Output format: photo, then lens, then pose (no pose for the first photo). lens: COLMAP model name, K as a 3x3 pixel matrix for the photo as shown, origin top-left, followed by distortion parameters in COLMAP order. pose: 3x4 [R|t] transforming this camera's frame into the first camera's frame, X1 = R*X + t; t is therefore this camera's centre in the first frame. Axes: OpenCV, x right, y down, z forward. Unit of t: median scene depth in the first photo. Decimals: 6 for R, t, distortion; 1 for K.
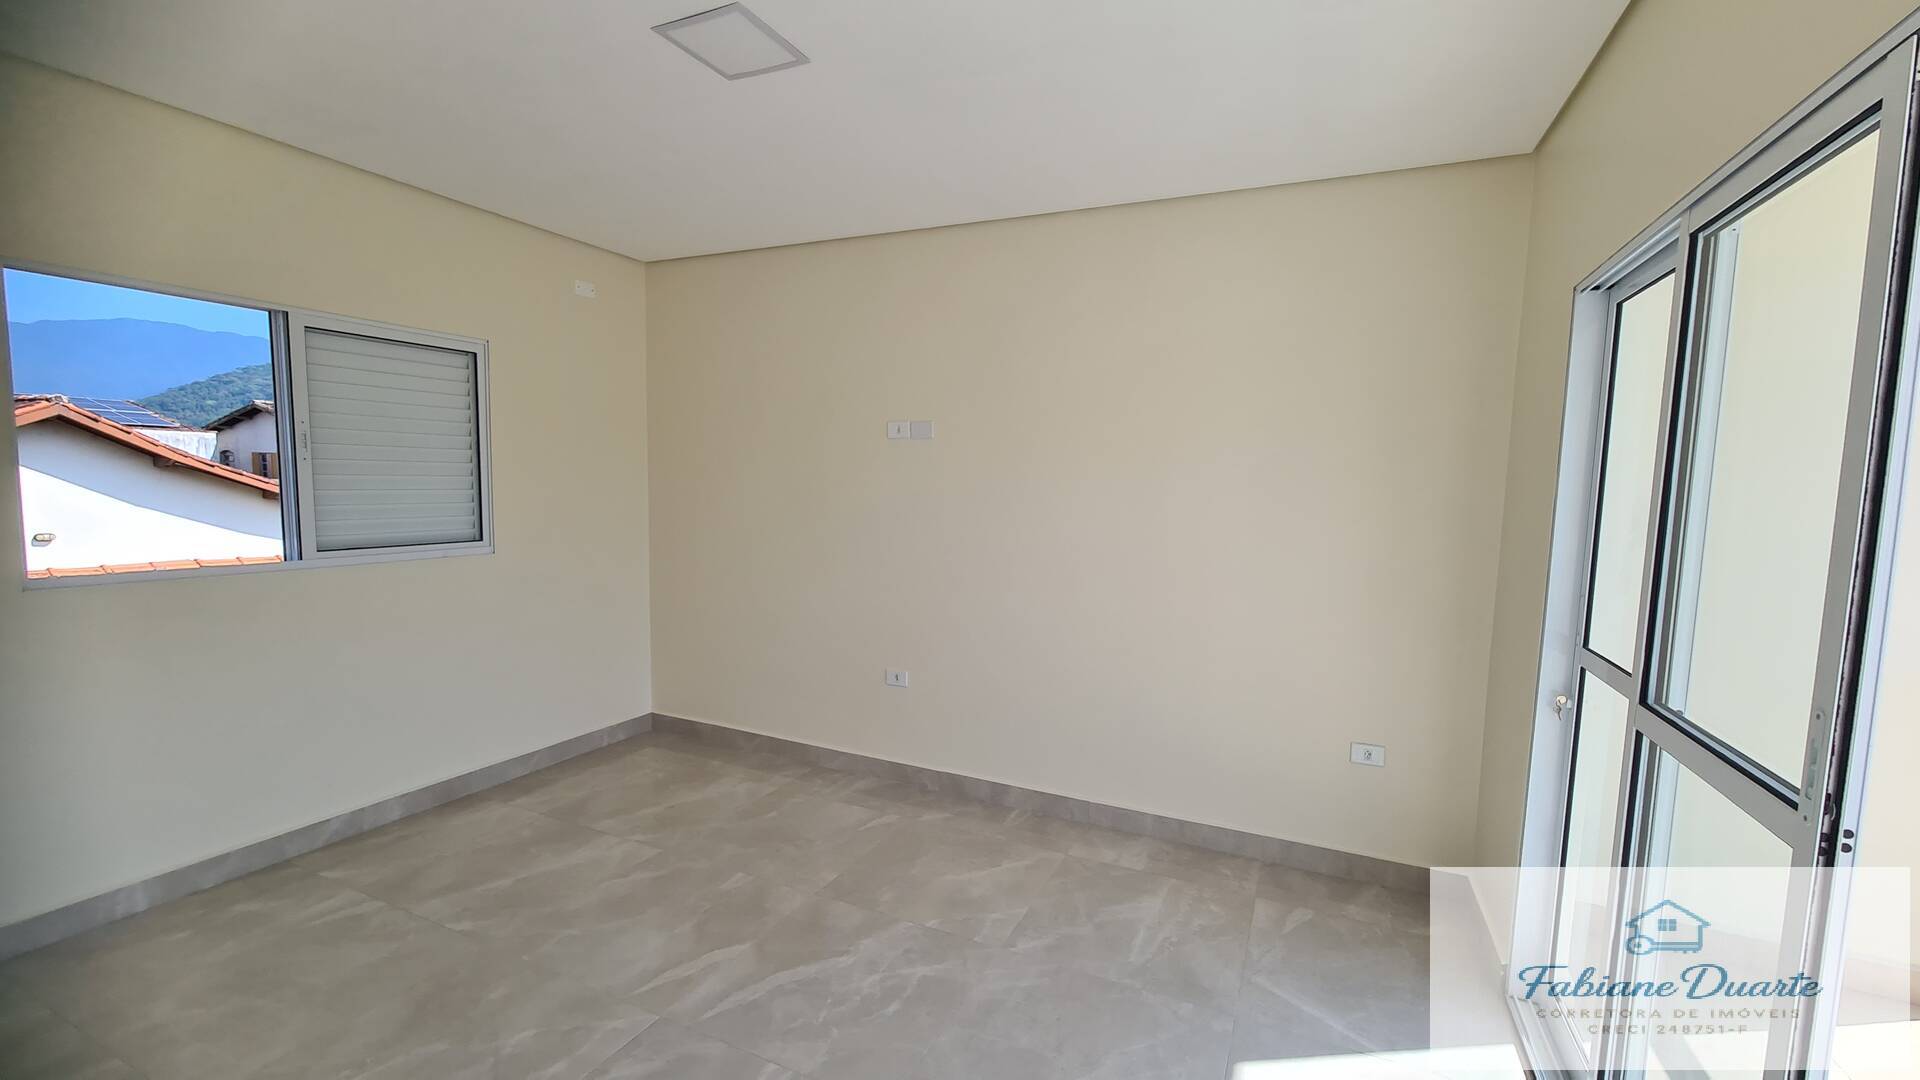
lens RADIAL K [[787.1, 0, 963.3], [0, 787.1, 554.8], [0, 0, 1]] dist [-0.005277, 0.000071]
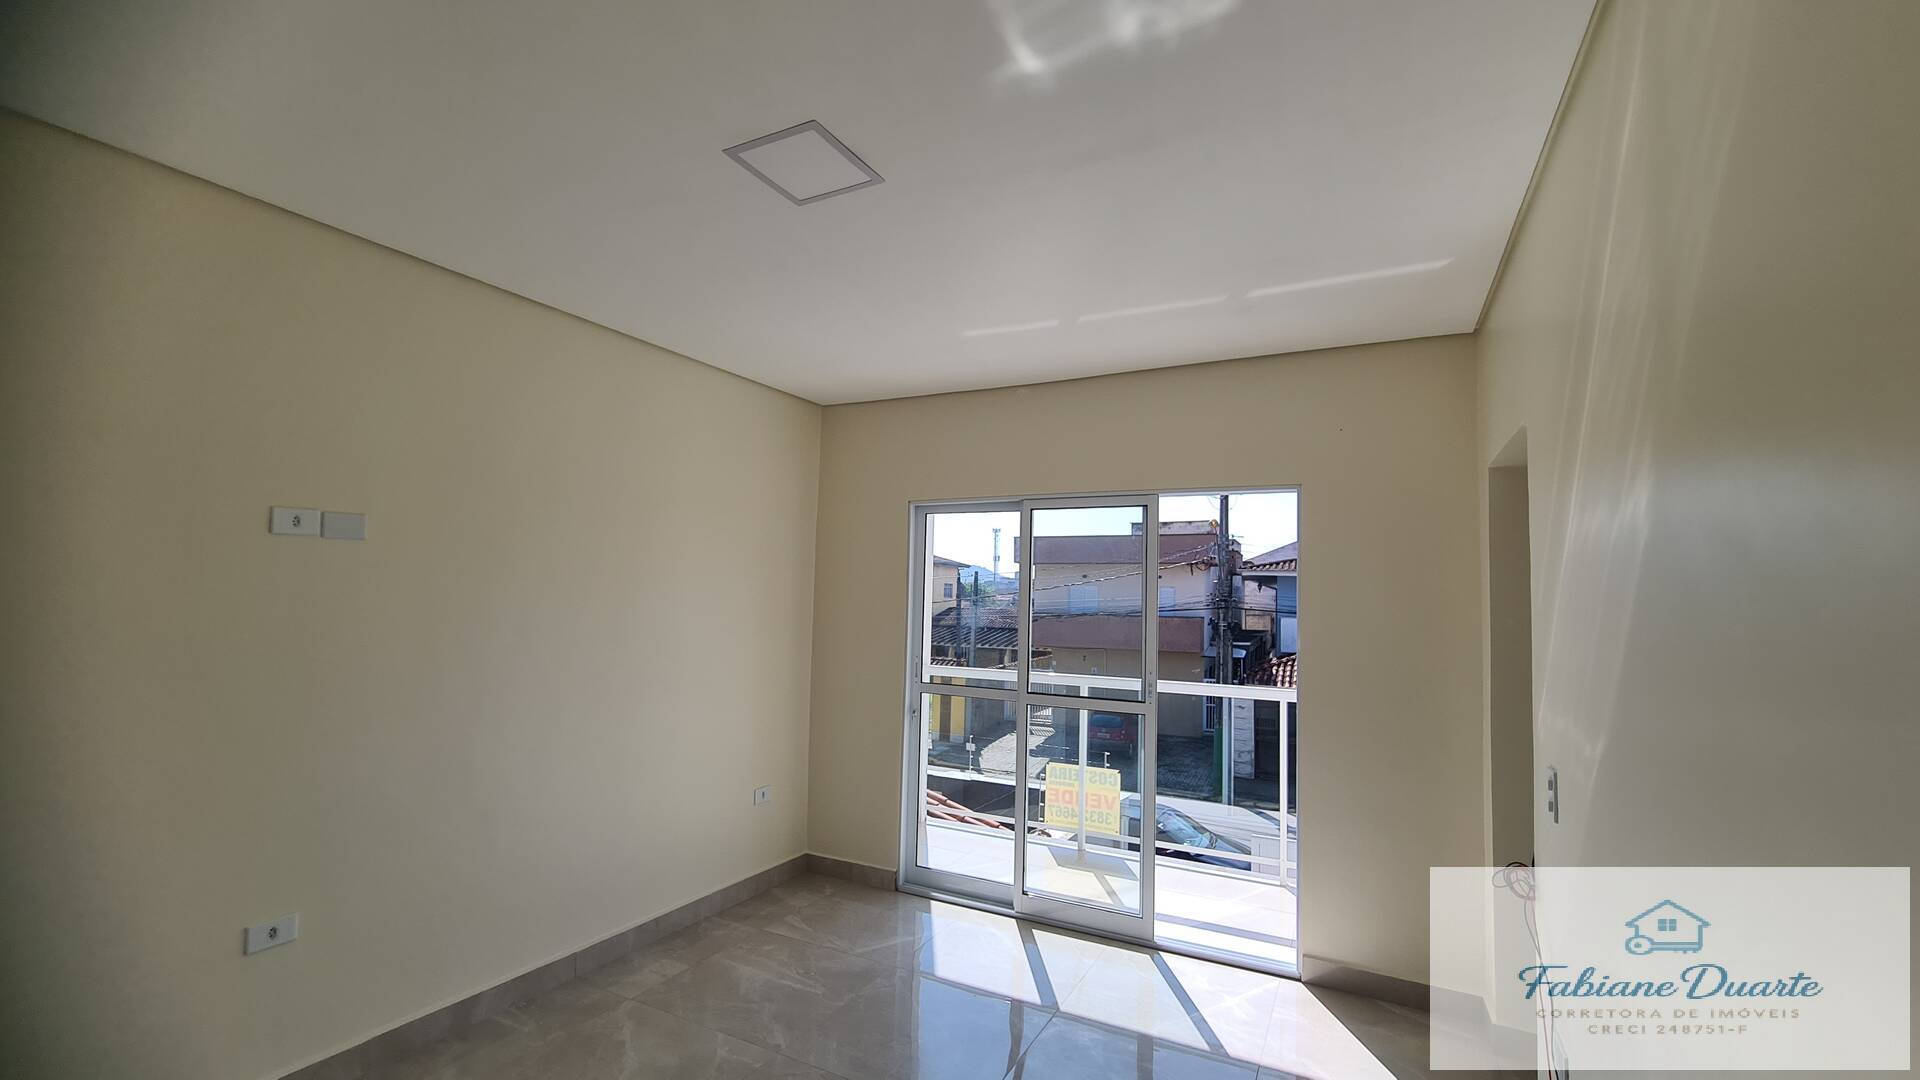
lens RADIAL K [[787.1, 0, 963.3], [0, 787.1, 554.8], [0, 0, 1]] dist [-0.005277, 0.000071]
pose [[0.031862, 0.036170, 0.998838, -0.809890], [0.072917, 0.996598, -0.038415, -0.082352], [-0.996829, 0.074056, 0.029116, 0.537014]]
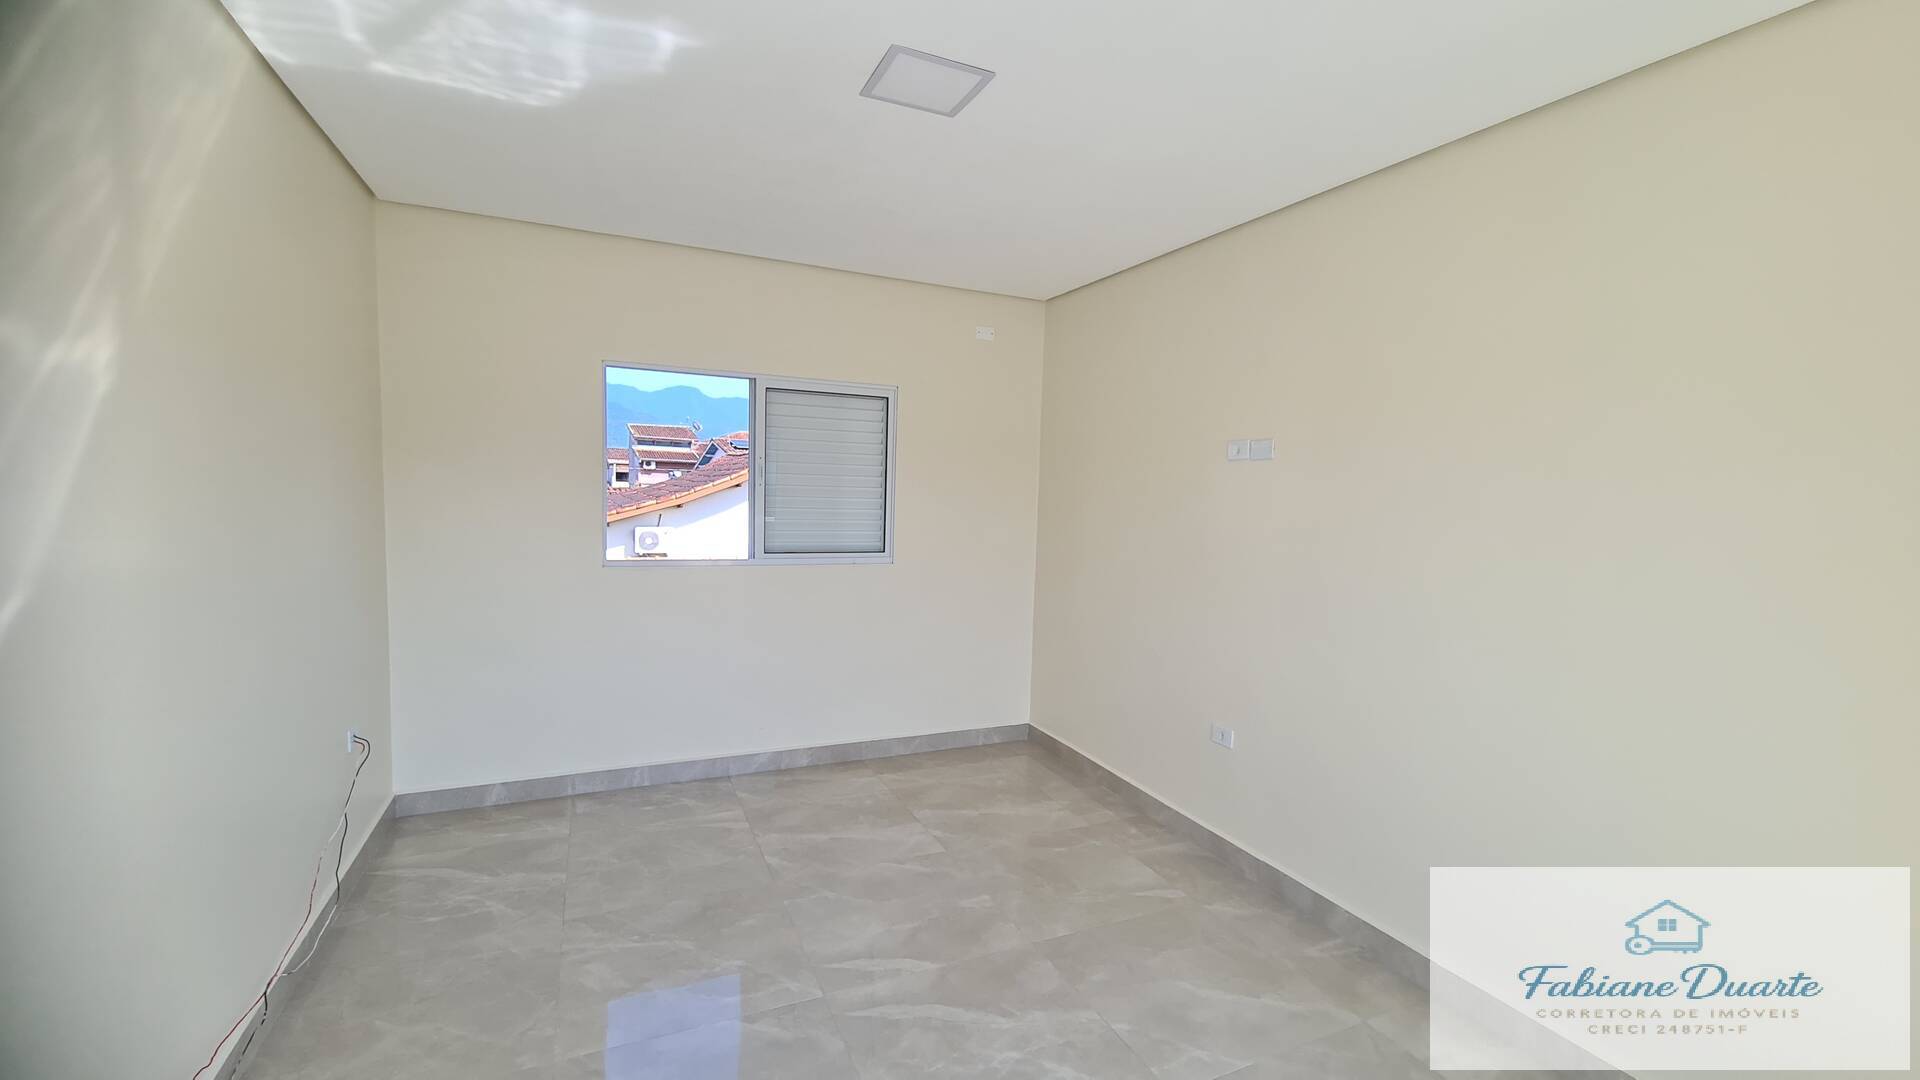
lens RADIAL K [[781.6, 0, 964.8], [0, 781.6, 554.4], [0, 0, 1]] dist [-0.003019, -0.000030]
pose [[0.764445, 0.054504, -0.642381, 0.290252], [-0.075801, 0.997107, -0.005604, -0.019689], [0.640218, 0.052977, 0.766365, 0.182835]]
